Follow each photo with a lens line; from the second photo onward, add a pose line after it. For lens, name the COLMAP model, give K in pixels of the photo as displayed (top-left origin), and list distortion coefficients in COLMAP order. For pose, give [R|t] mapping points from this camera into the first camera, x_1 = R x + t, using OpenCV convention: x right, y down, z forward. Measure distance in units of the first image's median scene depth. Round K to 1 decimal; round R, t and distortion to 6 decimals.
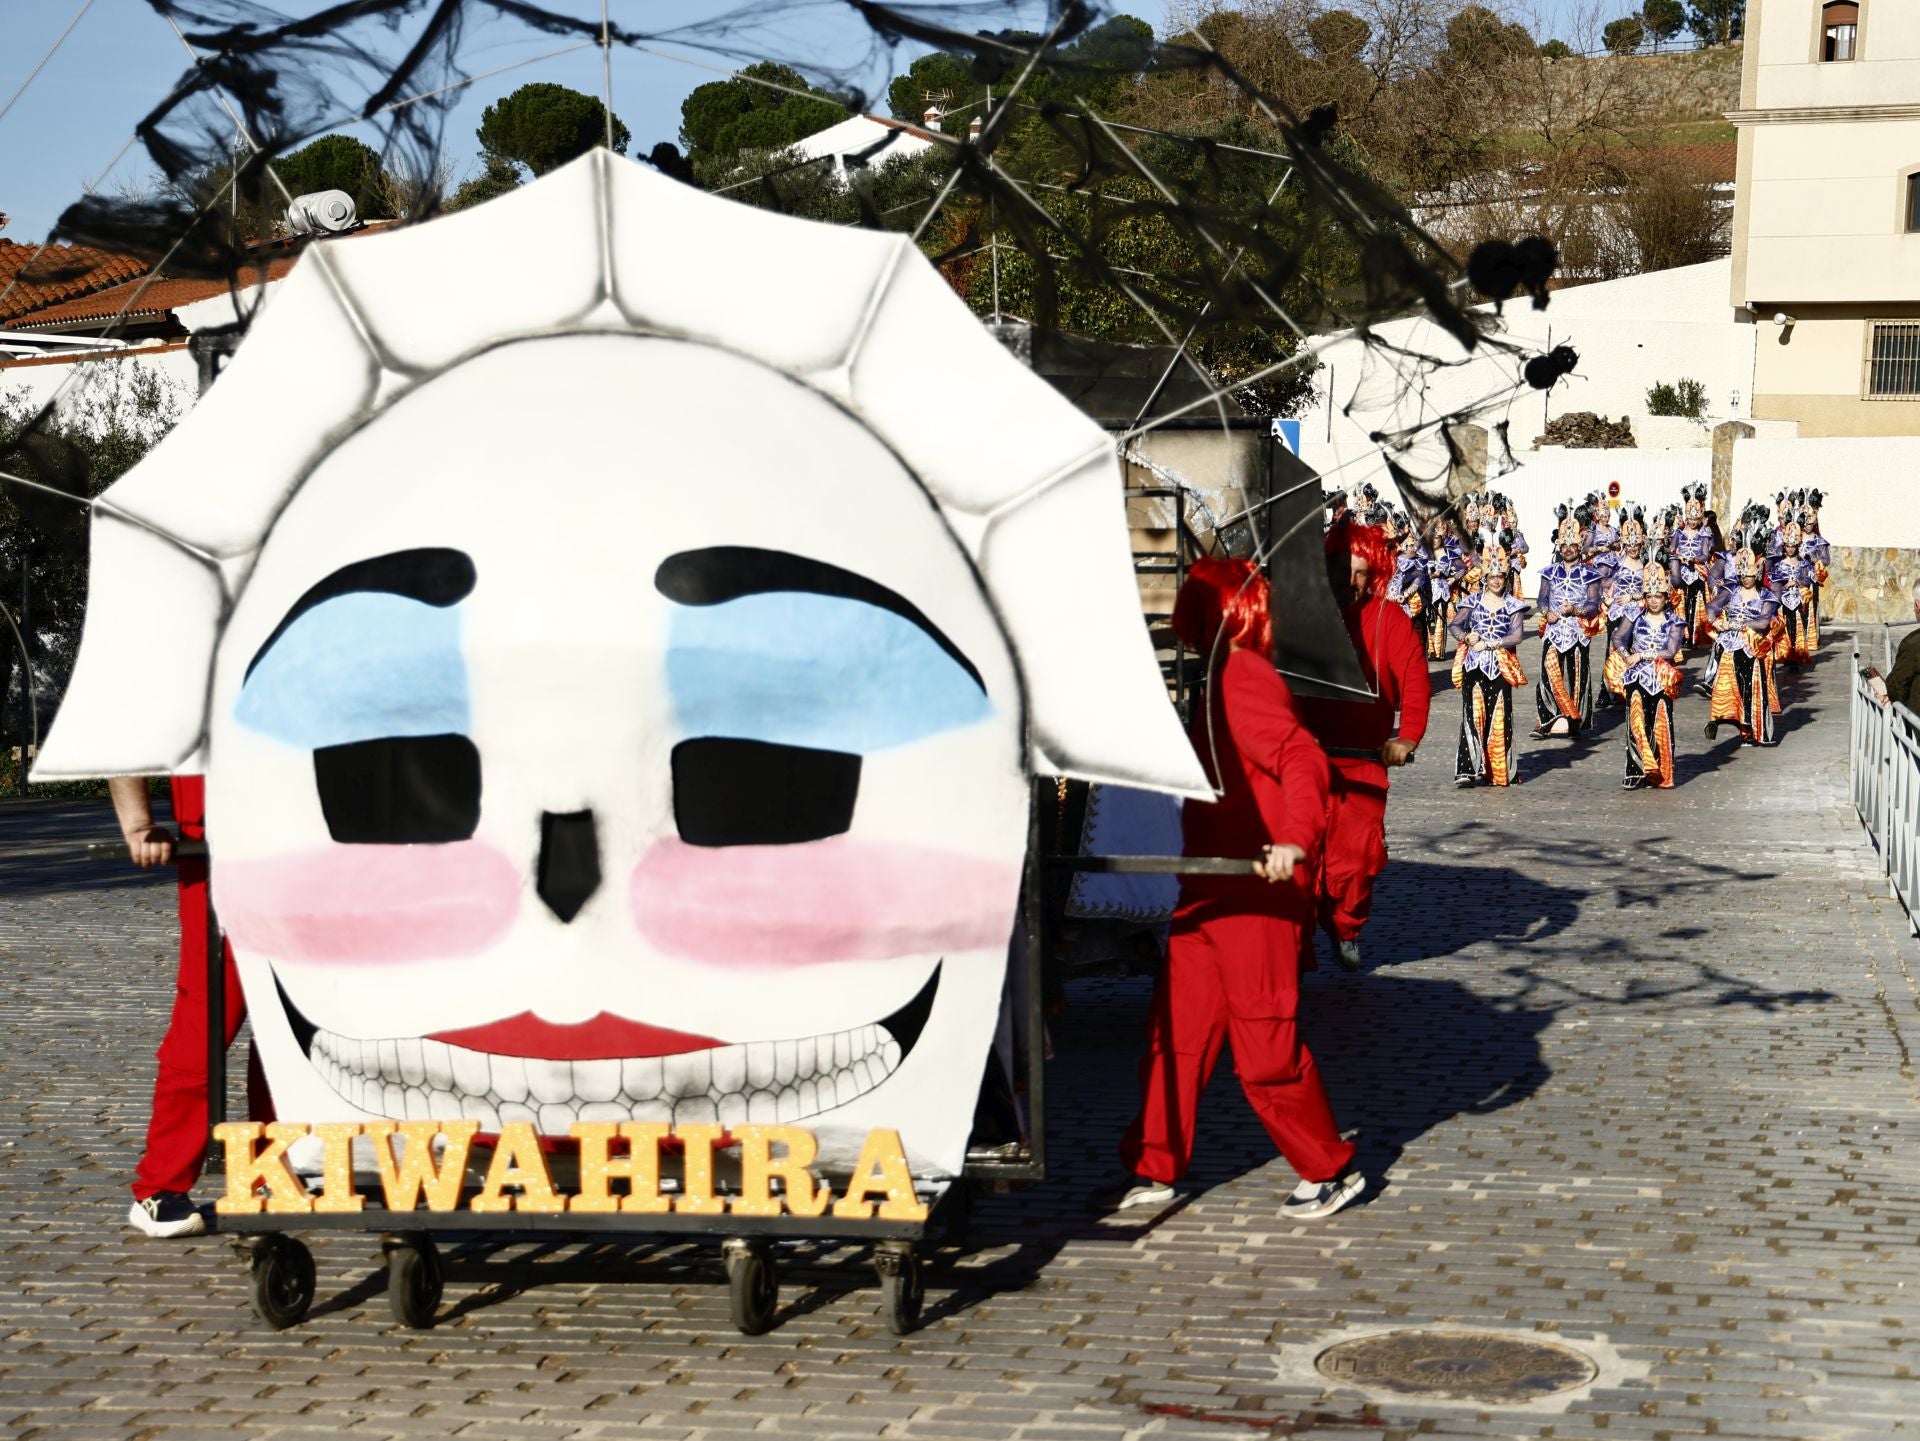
lens RADIAL K [[1856.3, 0, 913.7], [0, 1856.3, 760.4], [0, 0, 1]] dist [-0.005009, 0.014601]
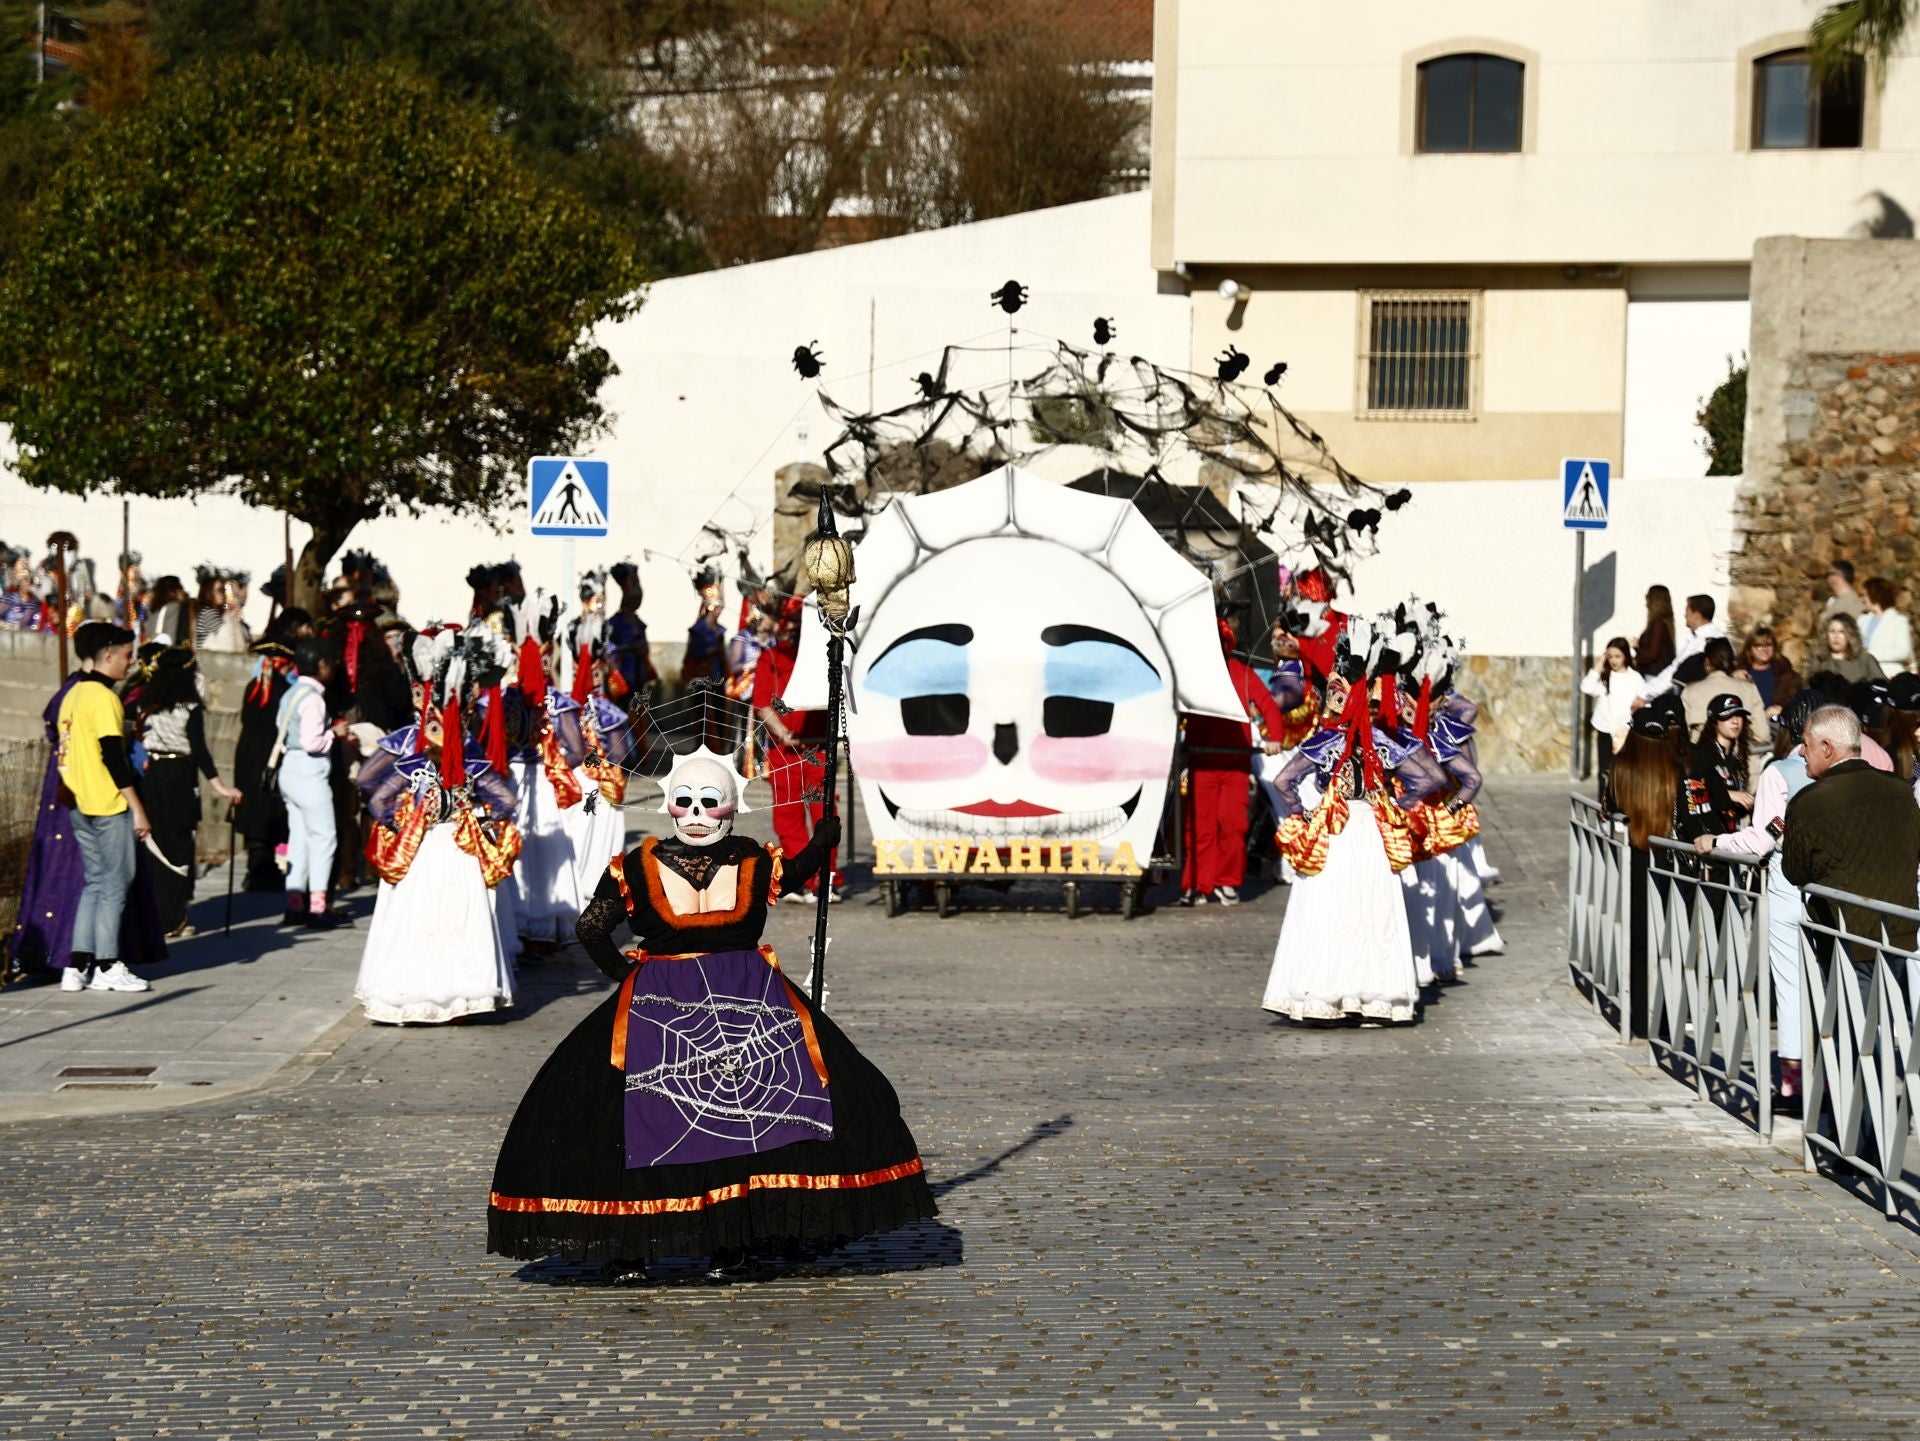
lens RADIAL K [[1447.4, 0, 960.0], [0, 1447.4, 720.5], [0, 0, 1]] dist [-0.104649, 0.077727]
pose [[0.999618, 0.008619, -0.026264, -0.192404], [-0.008409, 0.999932, 0.008123, 0.006842], [0.026332, -0.007899, 0.999622, -1.043143]]
